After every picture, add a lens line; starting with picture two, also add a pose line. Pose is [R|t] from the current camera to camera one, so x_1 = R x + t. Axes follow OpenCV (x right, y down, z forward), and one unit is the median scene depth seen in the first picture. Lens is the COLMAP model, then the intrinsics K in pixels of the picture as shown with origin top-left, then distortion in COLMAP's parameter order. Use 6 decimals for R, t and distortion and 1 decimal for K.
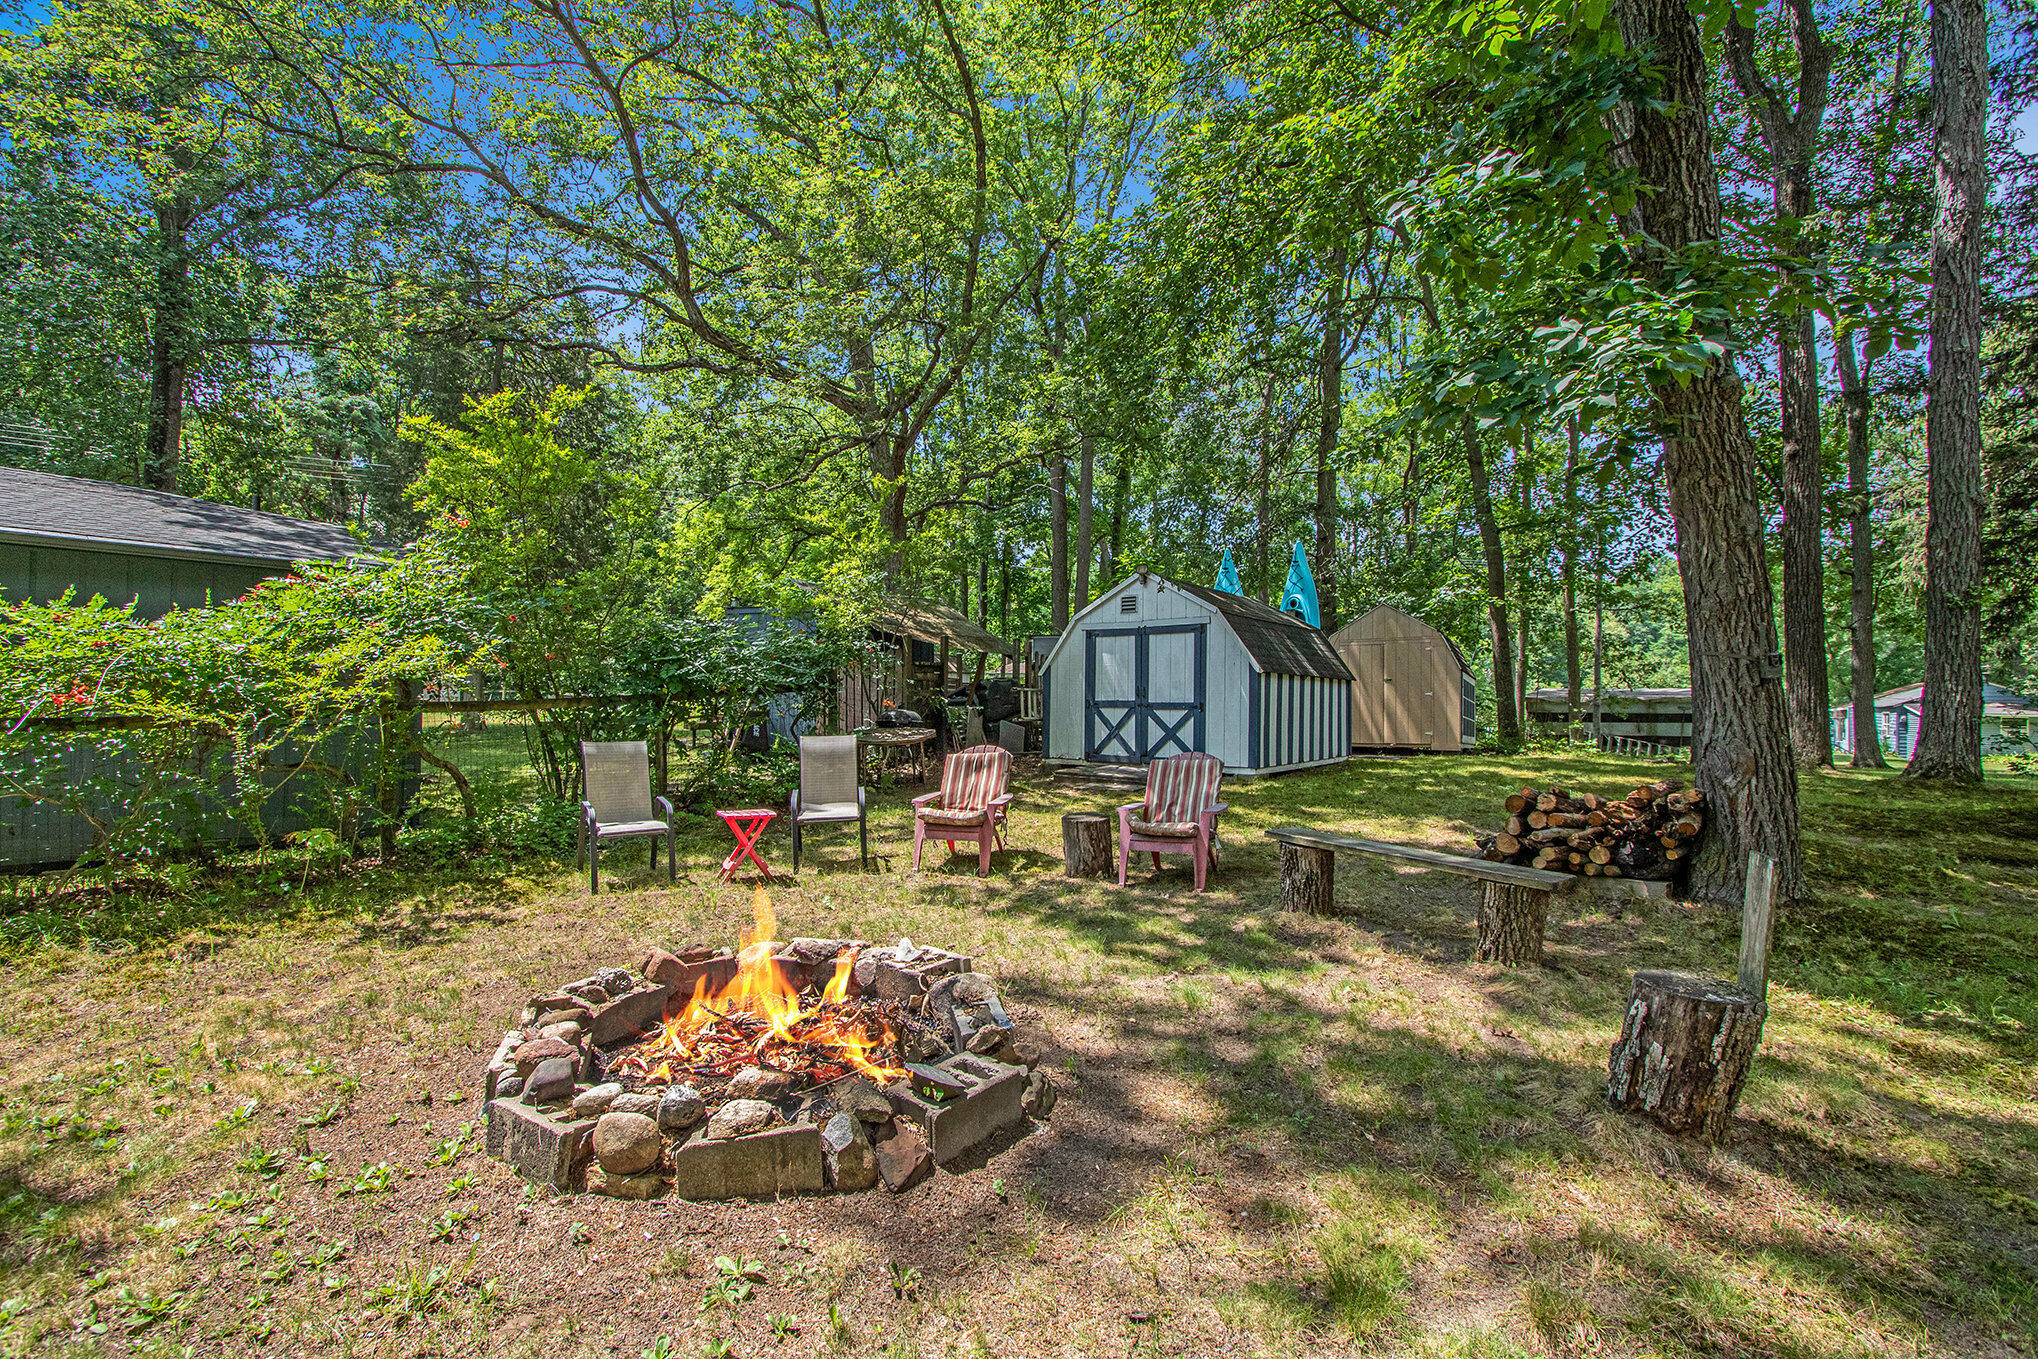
lens RADIAL K [[938.7, 0, 1005.7], [0, 938.7, 685.6], [0, 0, 1]] dist [-0.014006, 0.000822]
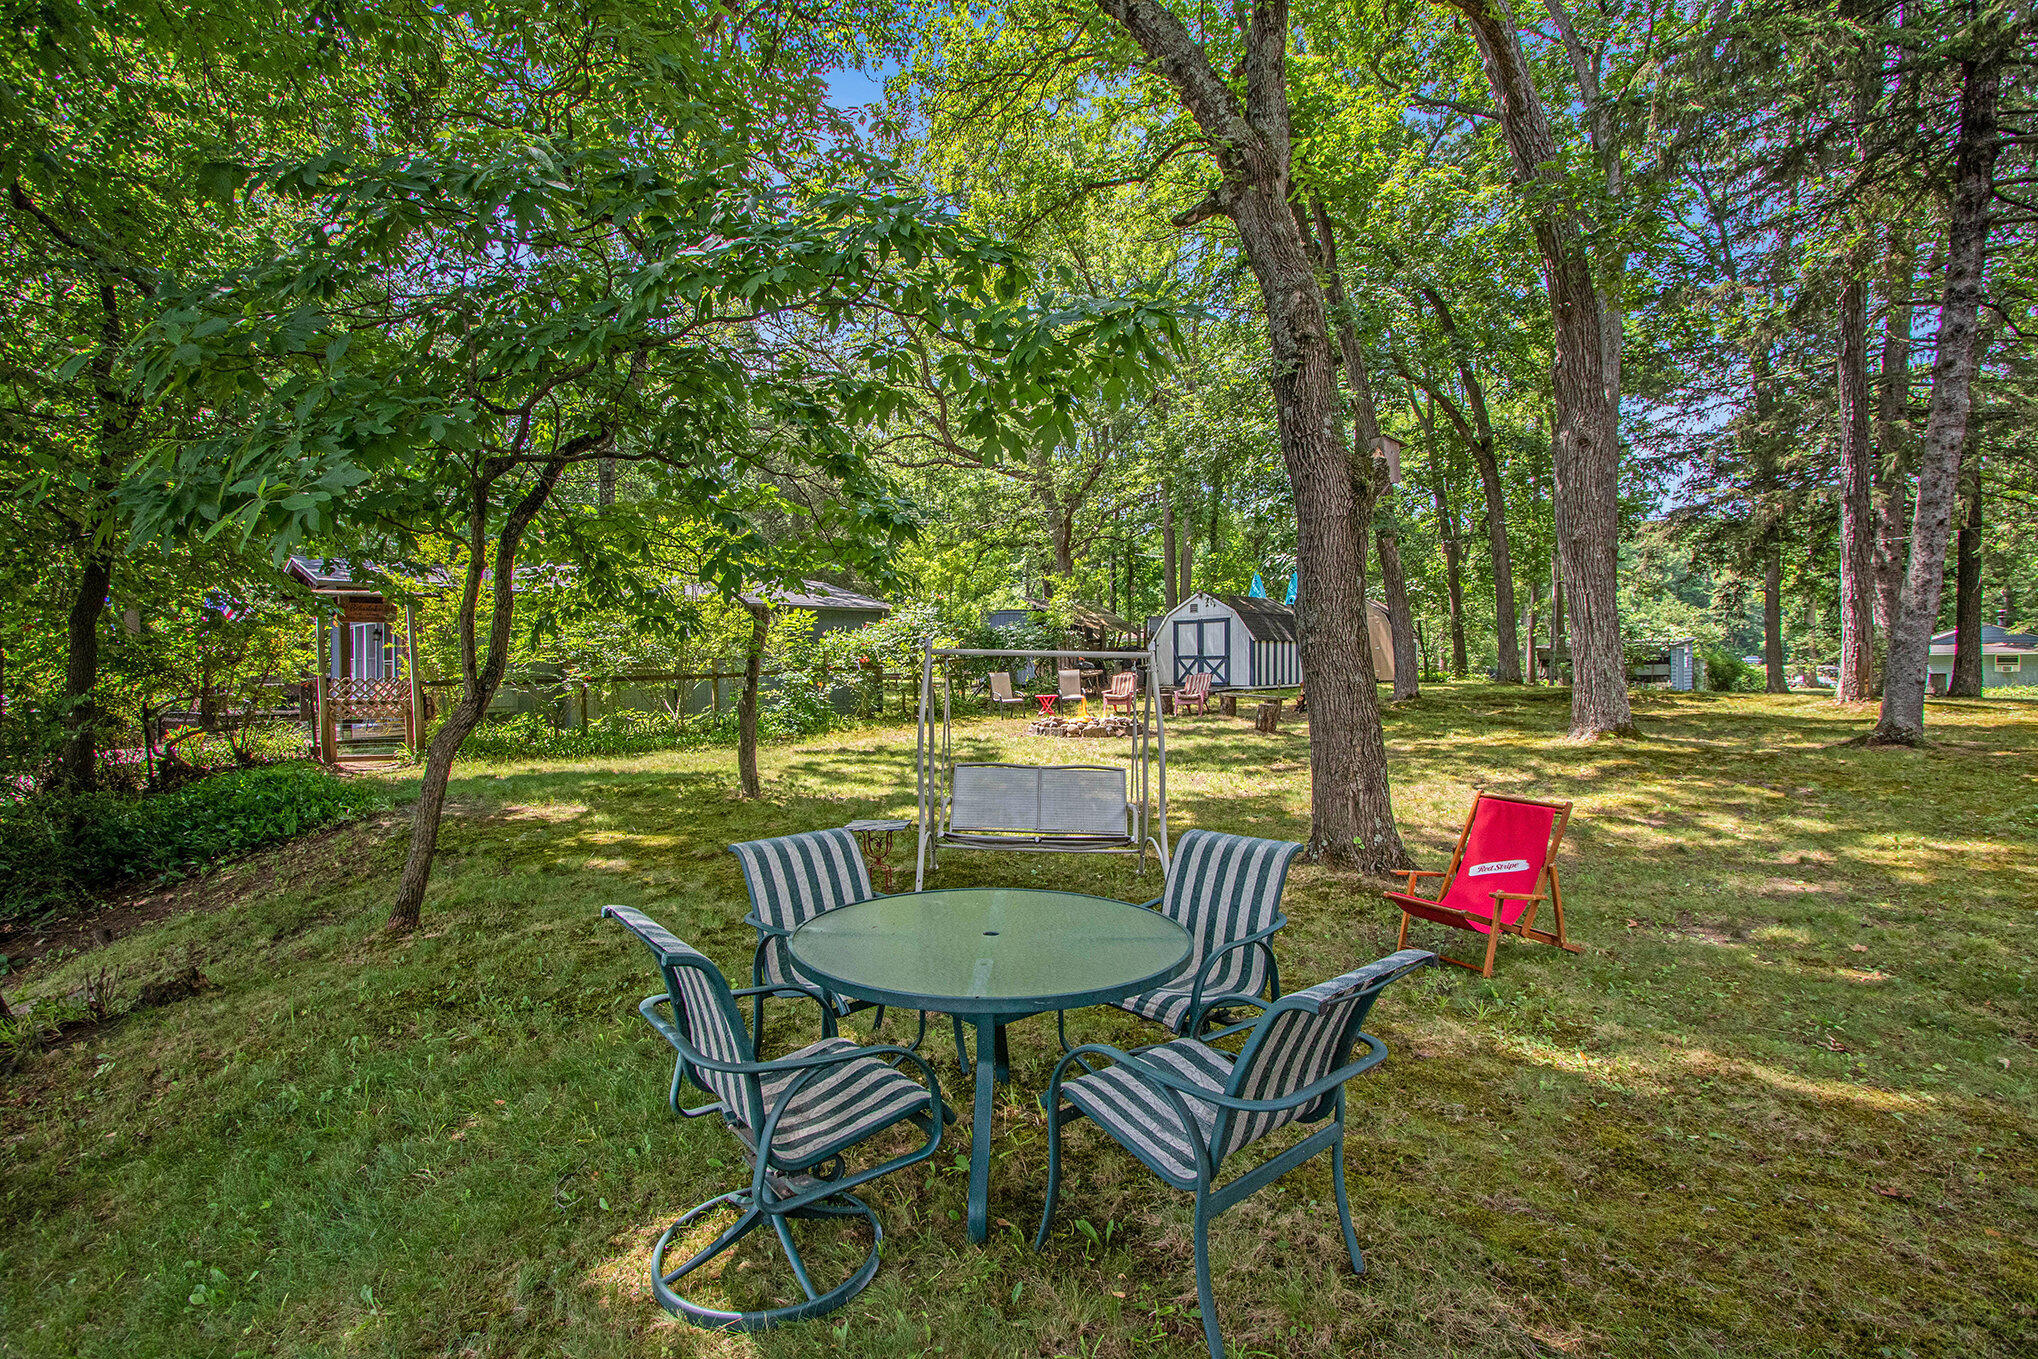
lens RADIAL K [[938.7, 0, 1005.7], [0, 938.7, 685.6], [0, 0, 1]] dist [-0.014006, 0.000822]
pose [[0.991040, -0.019339, -0.132158, -0.007508], [0.024521, 0.998988, 0.037698, -0.005566], [0.131295, -0.040601, 0.990512, -1.092564]]
